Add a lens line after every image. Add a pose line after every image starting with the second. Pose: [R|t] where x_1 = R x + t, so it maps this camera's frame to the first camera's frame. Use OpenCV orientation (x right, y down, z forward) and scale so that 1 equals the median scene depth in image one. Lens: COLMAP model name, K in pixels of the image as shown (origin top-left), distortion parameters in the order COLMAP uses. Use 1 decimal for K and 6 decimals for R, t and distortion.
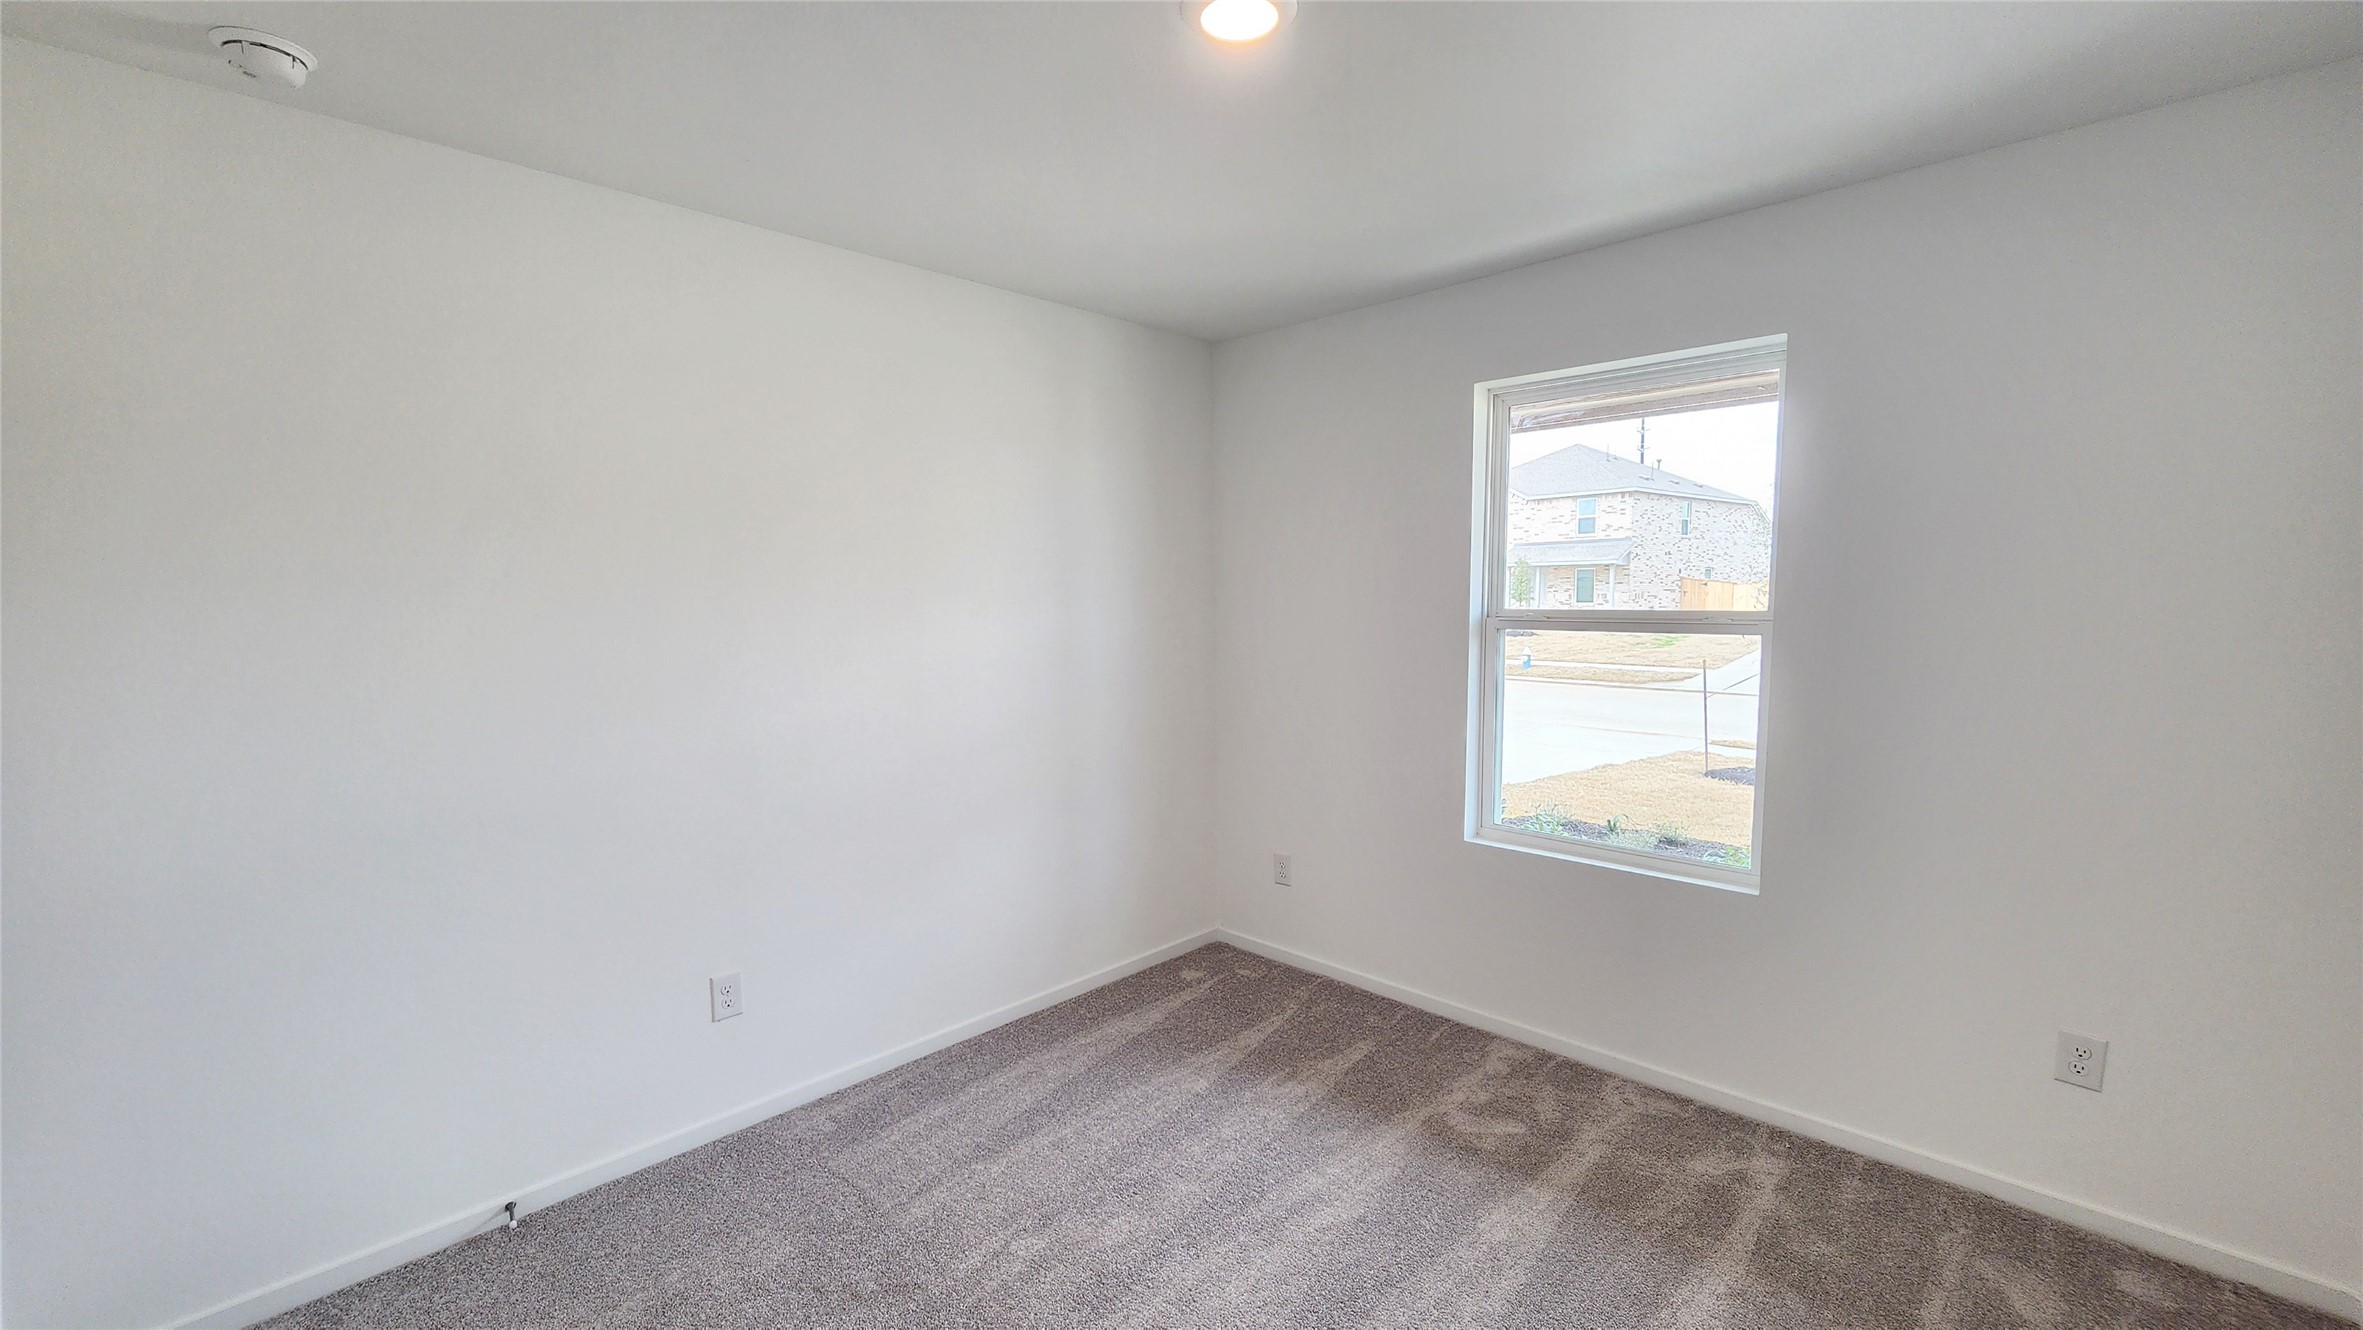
lens RADIAL K [[977.7, 0, 1199.7], [0, 977.7, 673.0], [0, 0, 1]] dist [-0.003814, -0.000058]
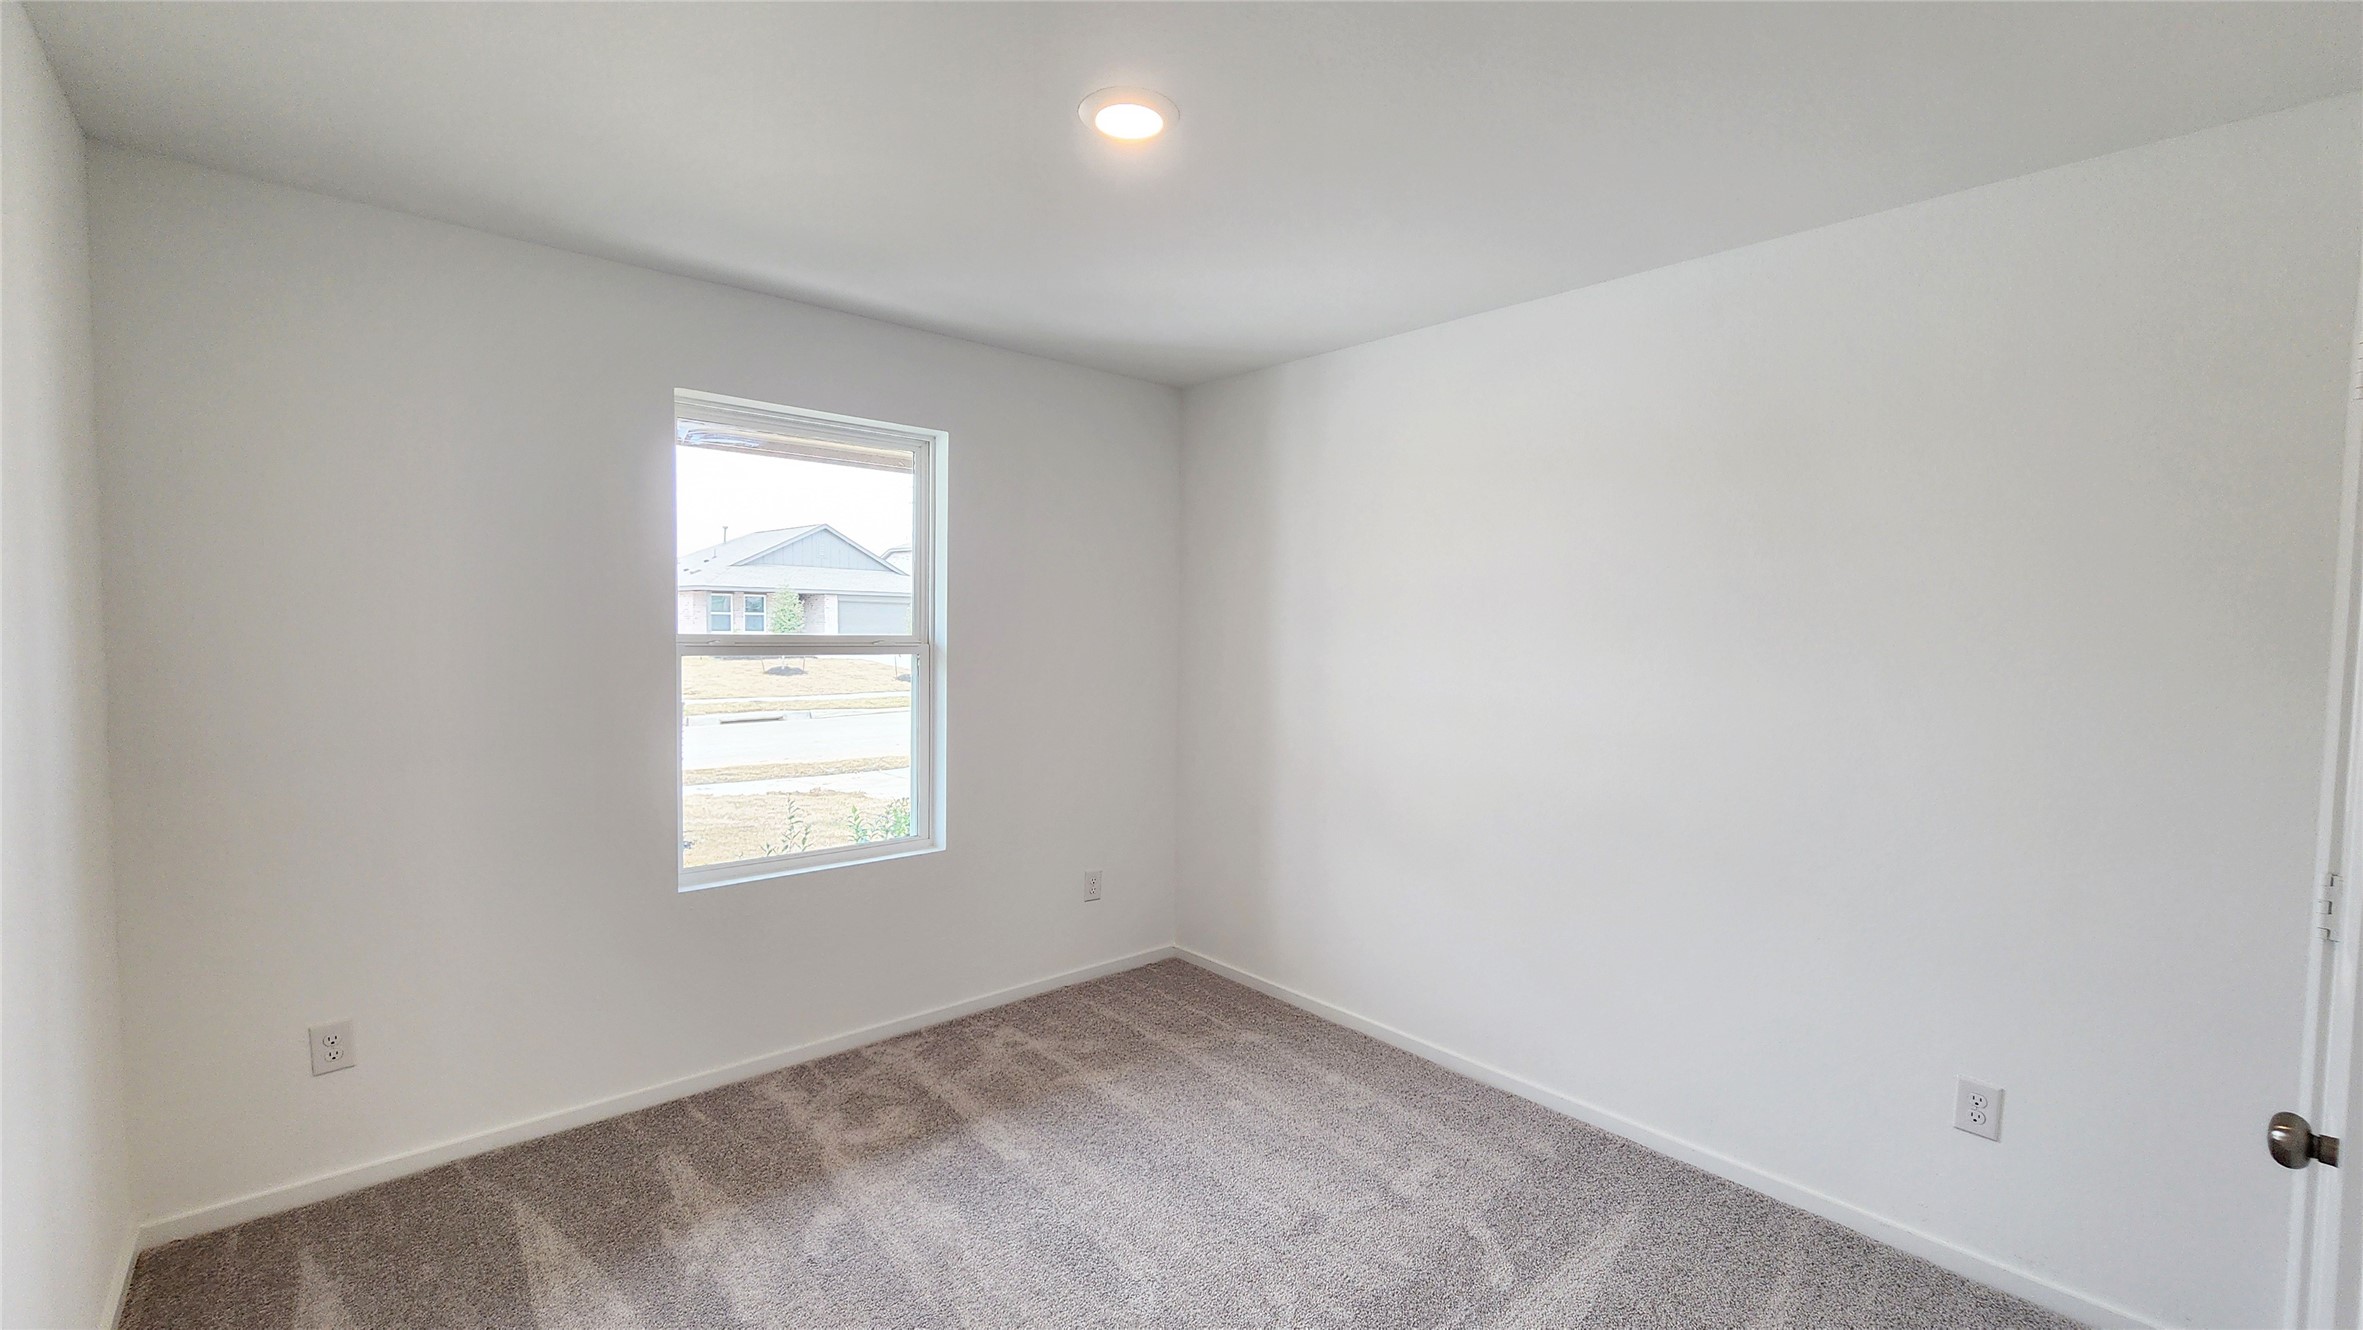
lens RADIAL K [[977.7, 0, 1199.7], [0, 977.7, 673.0], [0, 0, 1]] dist [-0.003814, -0.000058]
pose [[0.057733, -0.044105, 0.997357, -0.667448], [0.064864, 0.997079, 0.040338, -0.039053], [-0.996223, 0.062364, 0.060426, 0.523733]]
